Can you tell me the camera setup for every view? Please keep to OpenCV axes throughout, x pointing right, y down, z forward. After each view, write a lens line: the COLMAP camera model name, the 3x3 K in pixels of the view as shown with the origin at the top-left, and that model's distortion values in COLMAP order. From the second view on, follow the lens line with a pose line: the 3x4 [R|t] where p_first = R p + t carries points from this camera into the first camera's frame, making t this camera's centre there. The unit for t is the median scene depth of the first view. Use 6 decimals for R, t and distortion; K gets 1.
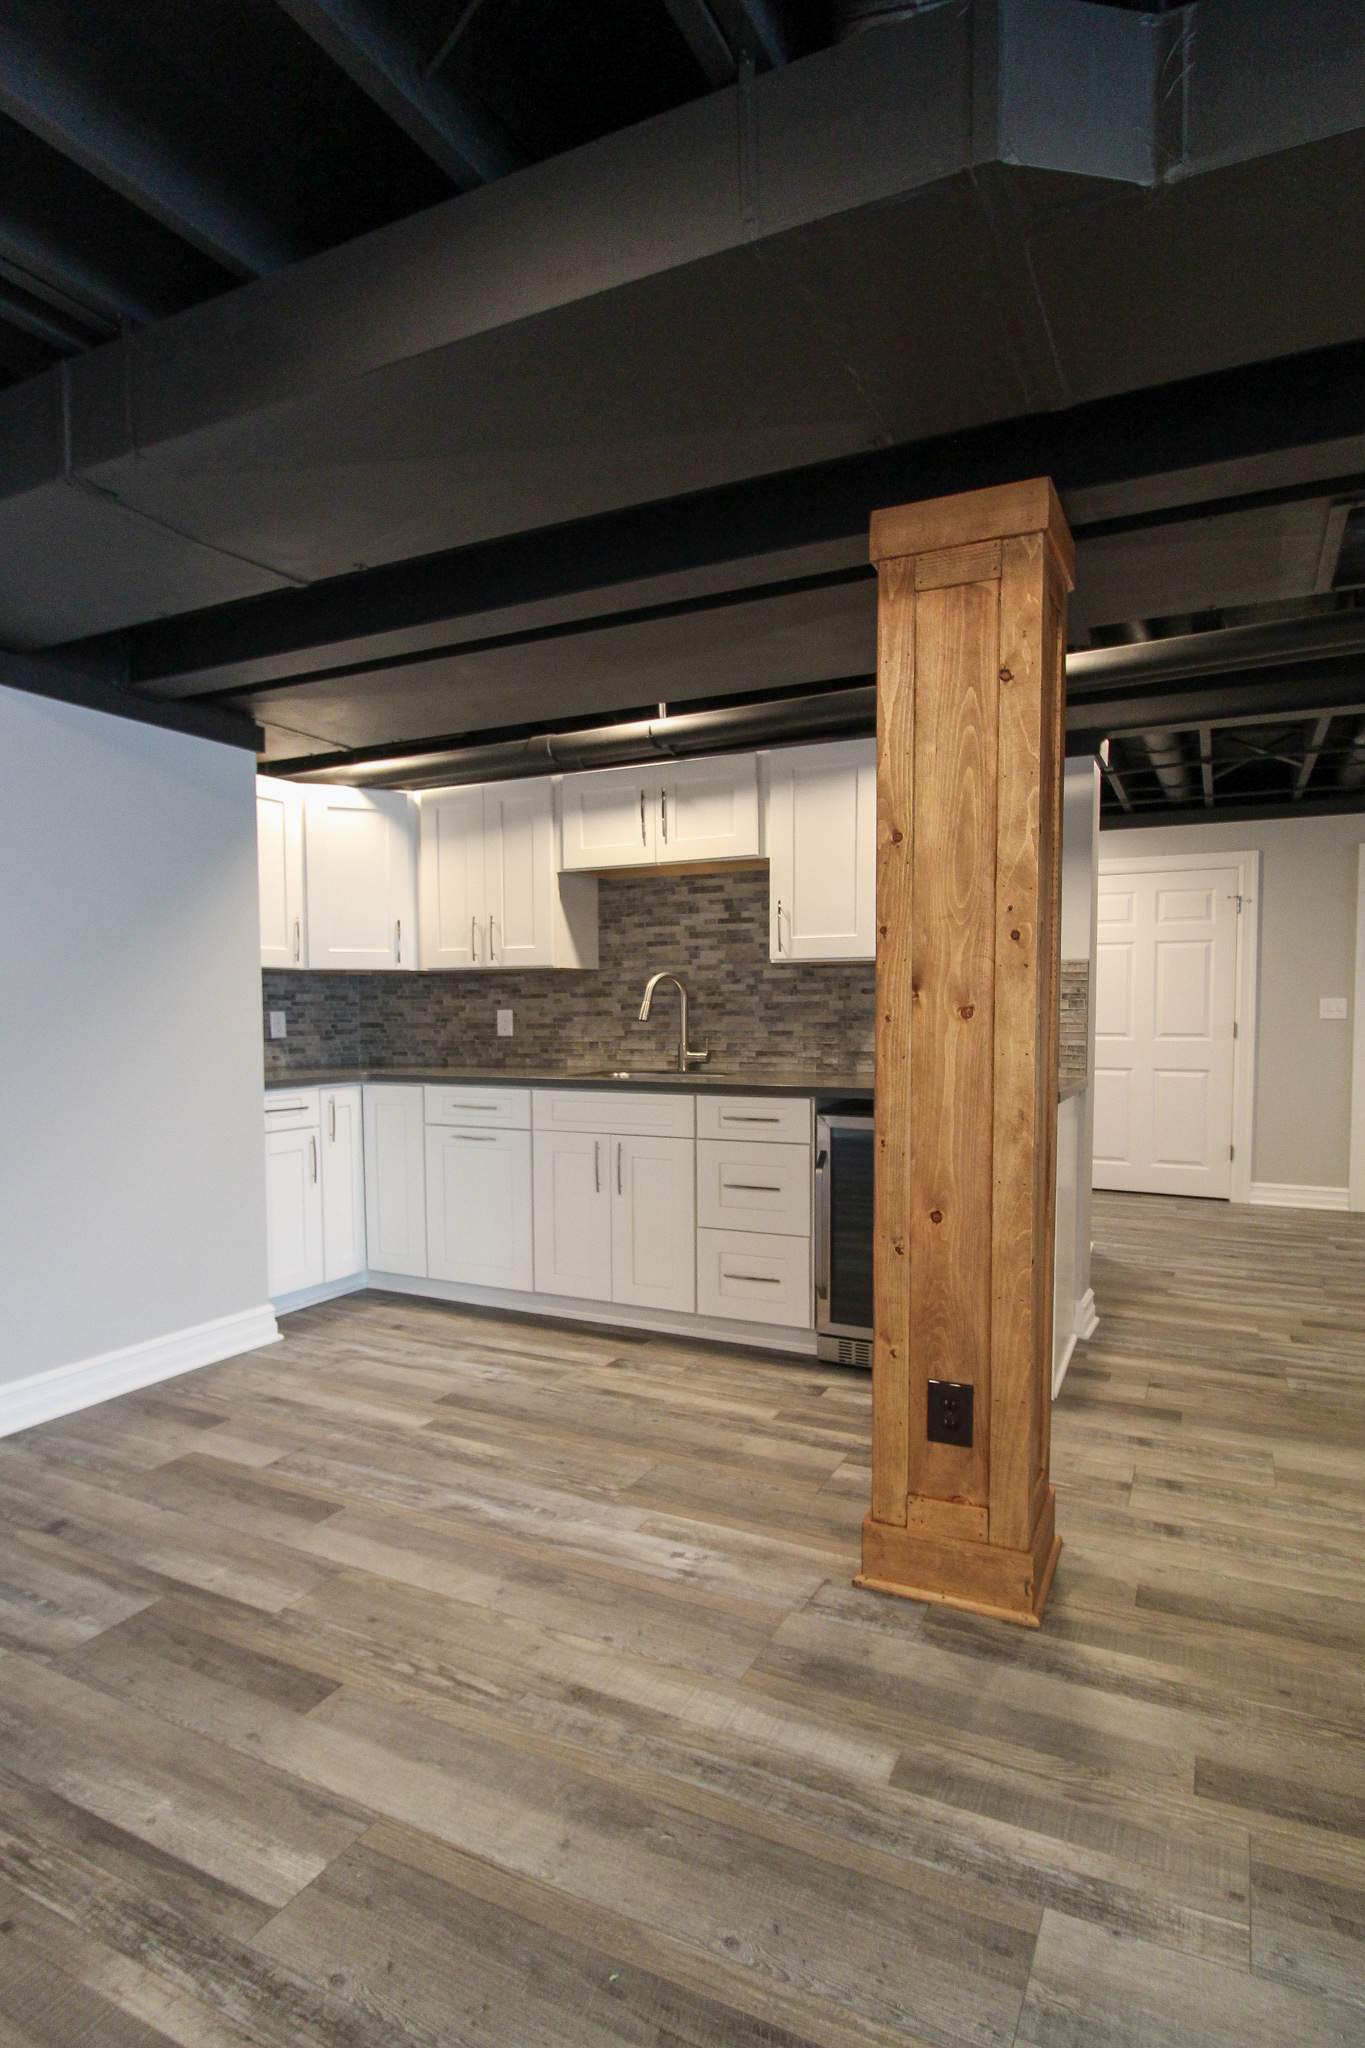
lens RADIAL K [[1045.2, 0, 584.5], [0, 1045.2, 1031.1], [0, 0, 1]] dist [0.004655, -0.019404]
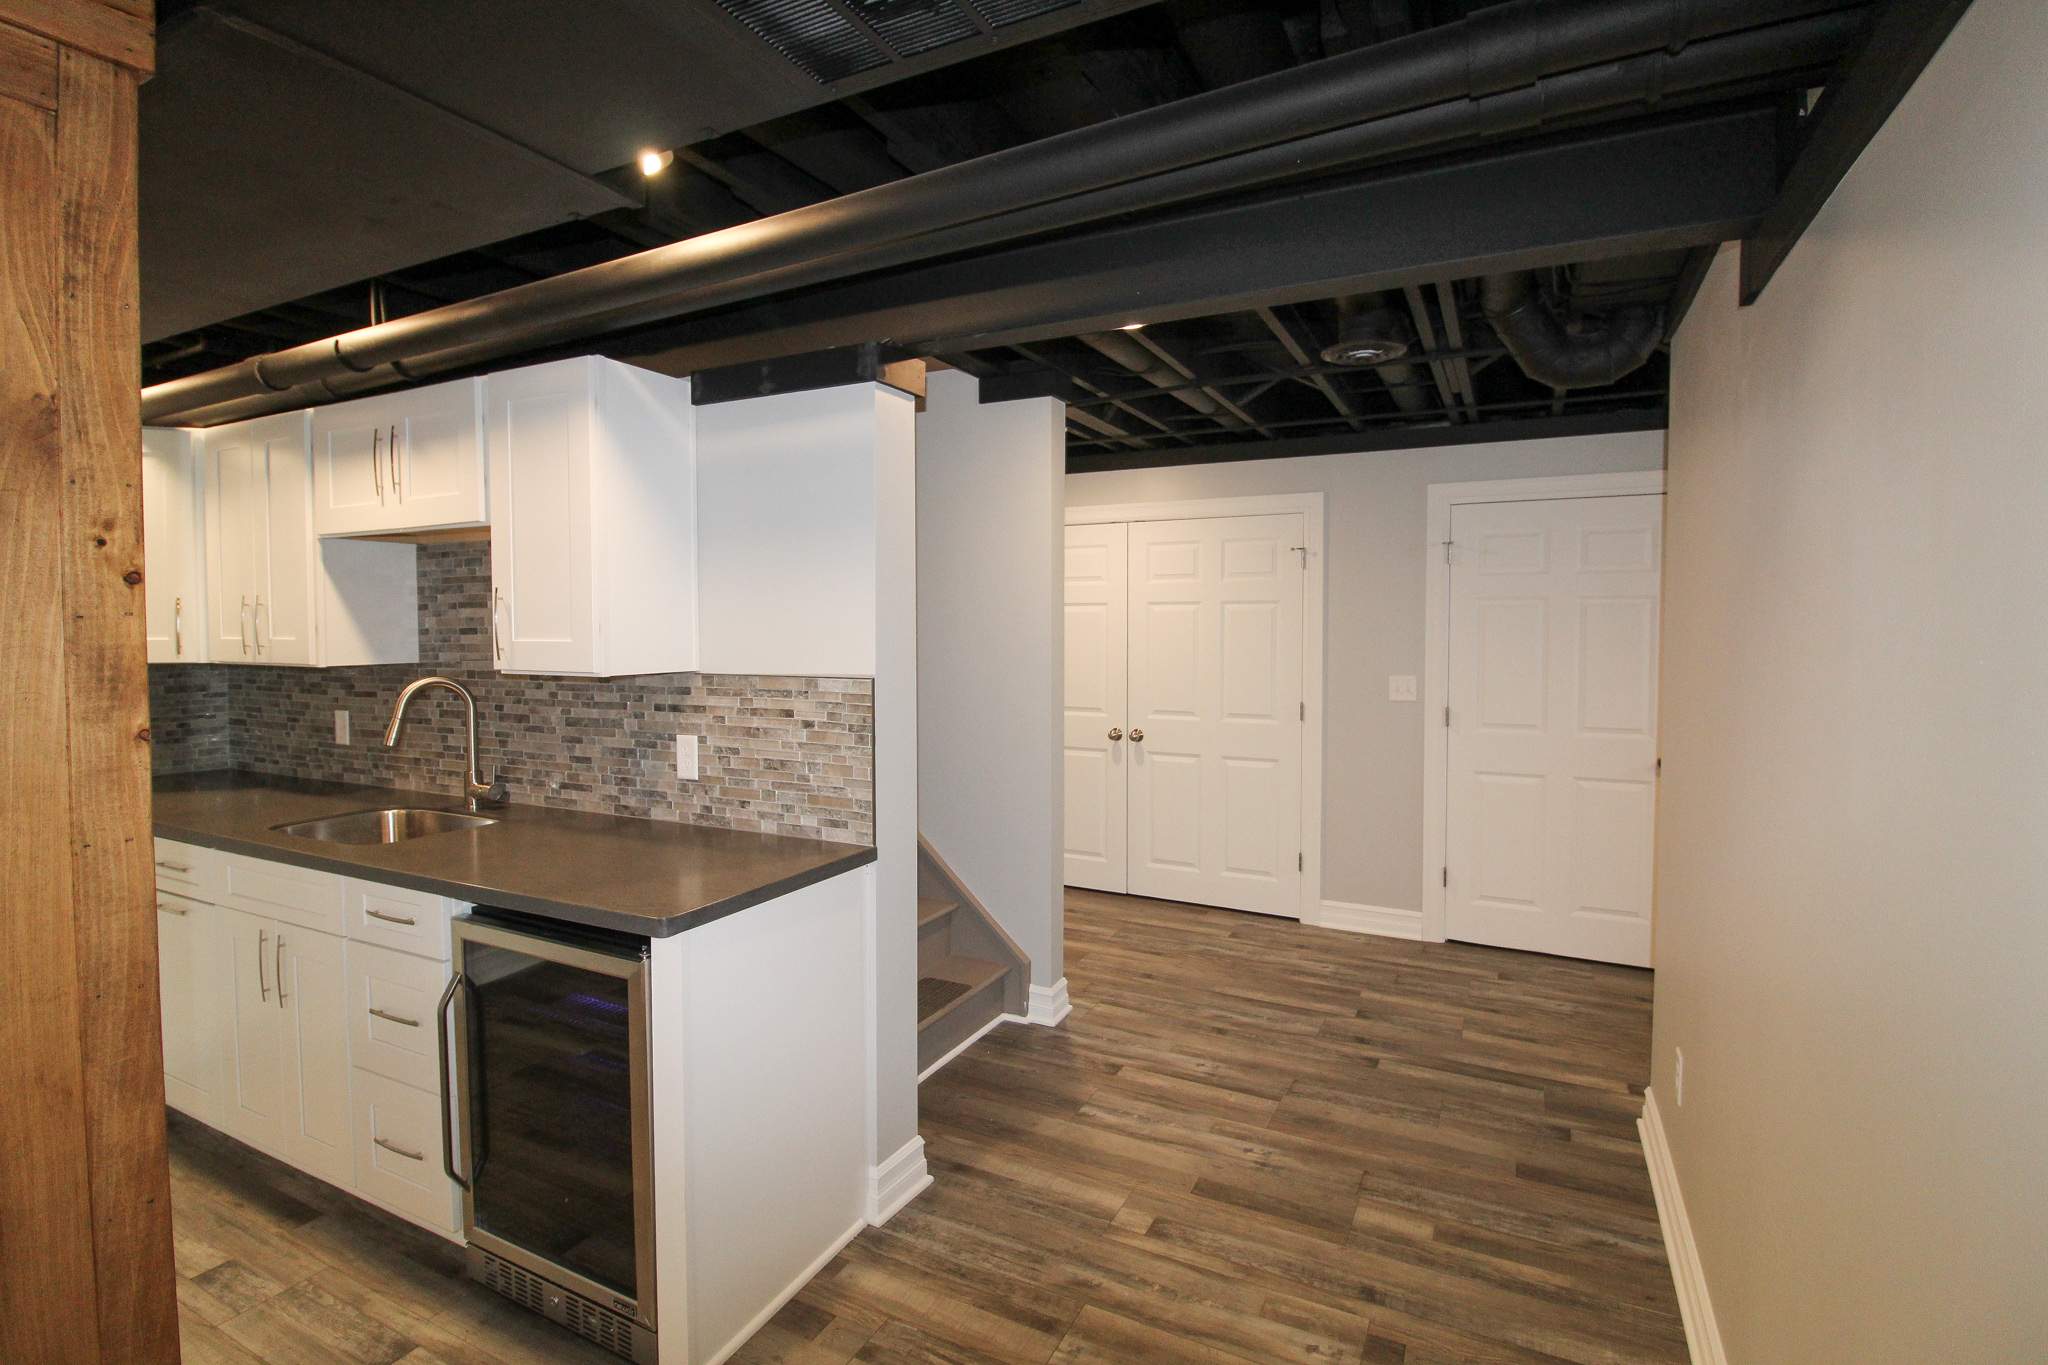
lens RADIAL K [[993.4, 0, 1088.2], [0, 993.4, 608.9], [0, 0, 1]] dist [-0.000377, -0.012927]
pose [[0.998206, -0.014747, 0.058025, 0.508953], [0.015870, 0.999695, -0.018947, -0.085781], [-0.057728, 0.019834, 0.998135, 0.285377]]
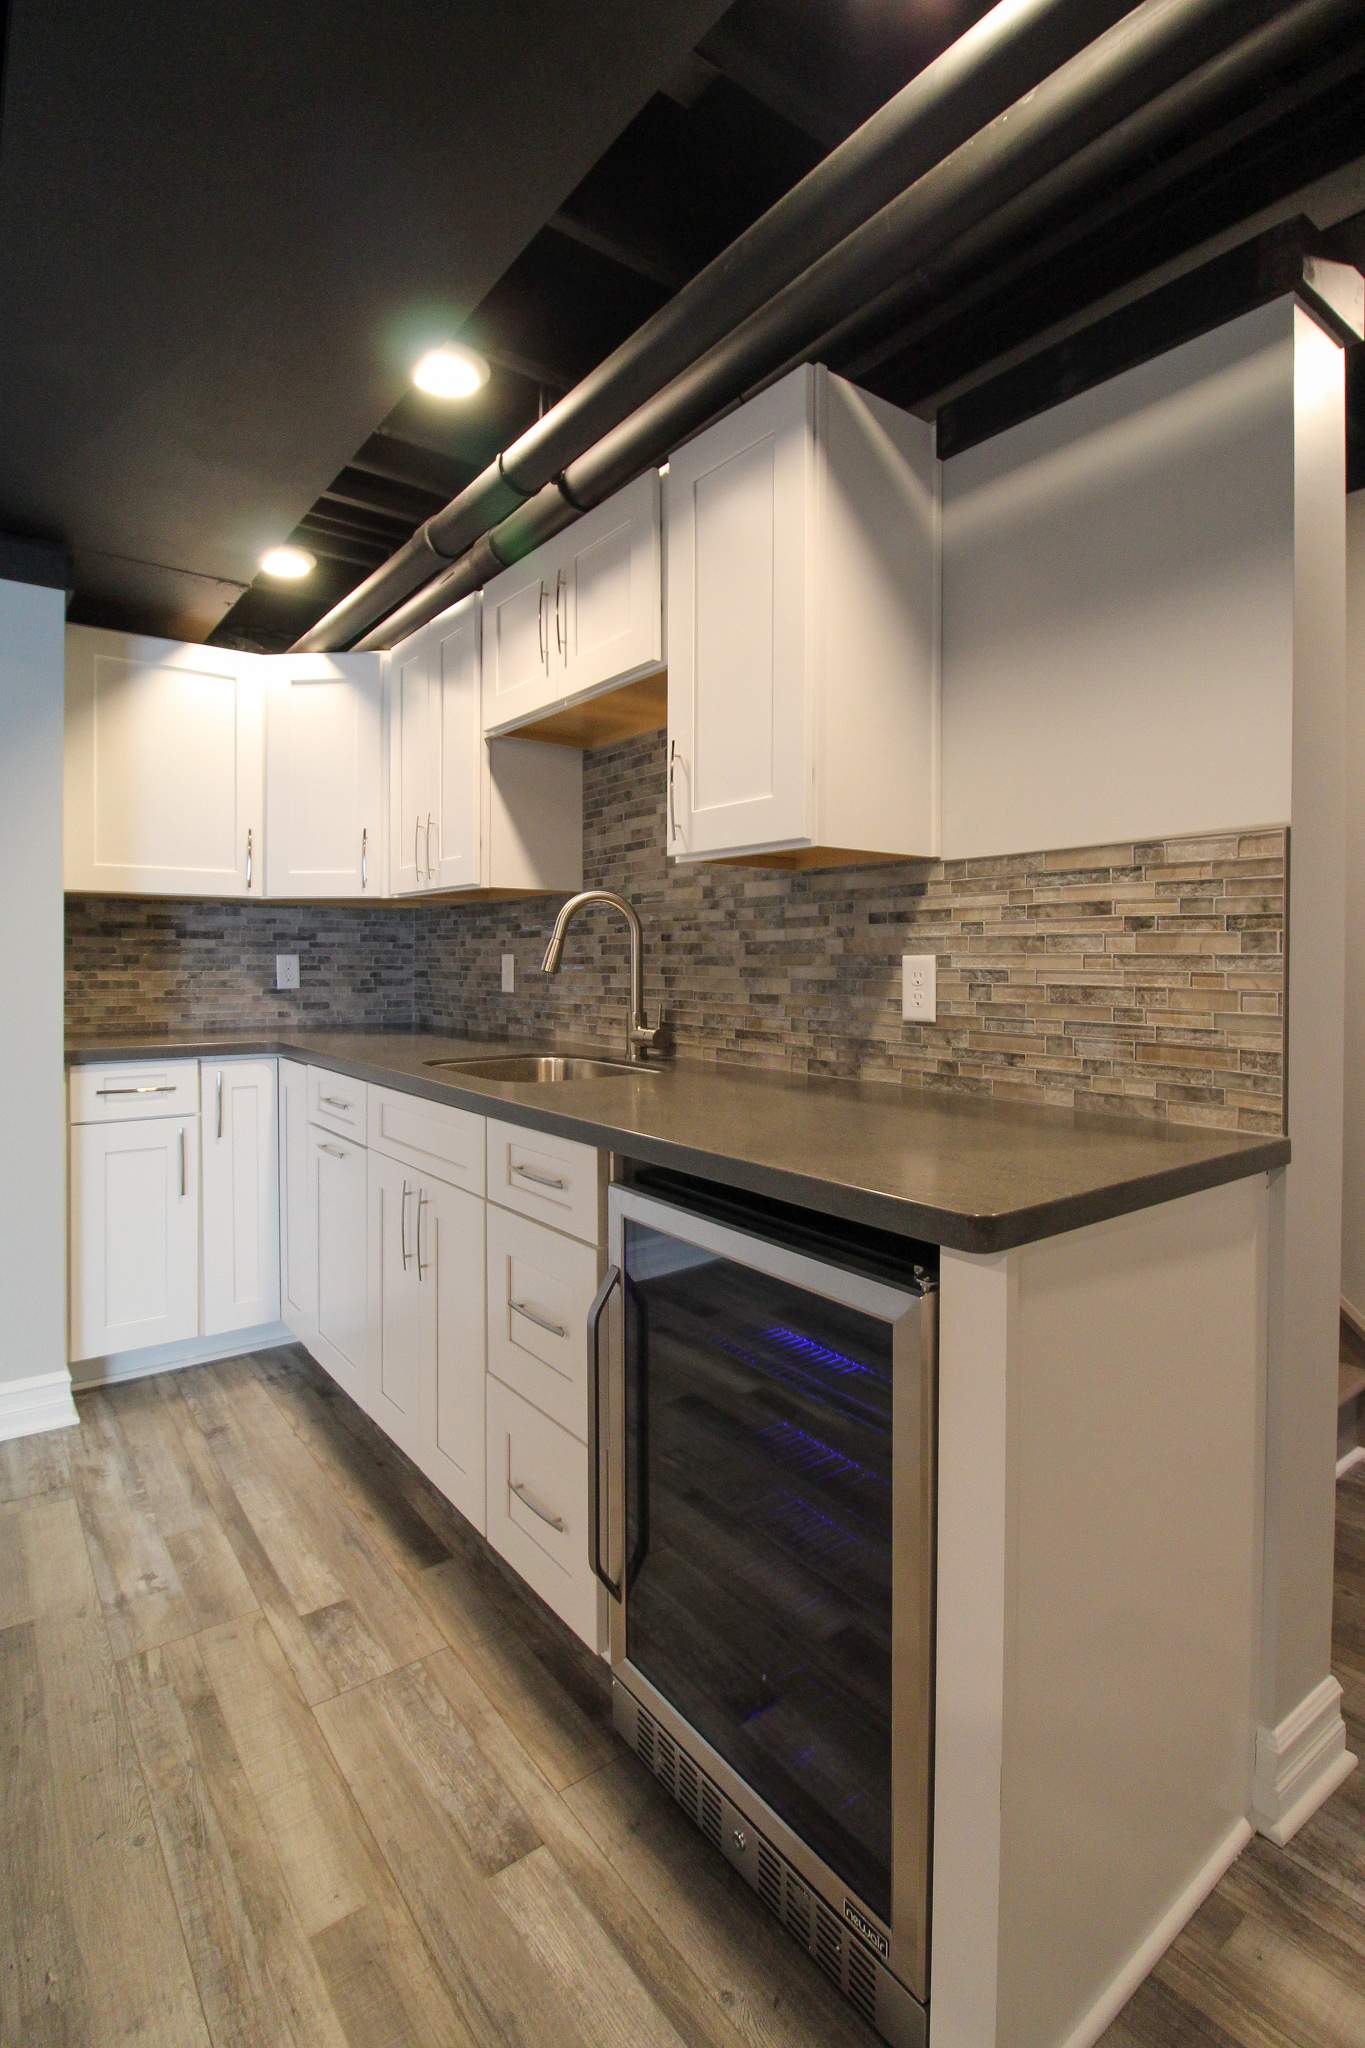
lens RADIAL K [[985.8, 0, 795.7], [0, 985.8, 945.6], [0, 0, 1]] dist [0.001194, -0.013896]
pose [[0.946392, 0.002793, -0.323008, 0.371535], [-0.013990, 0.999379, -0.032346, -0.009274], [0.322717, 0.035131, 0.945843, 0.526099]]
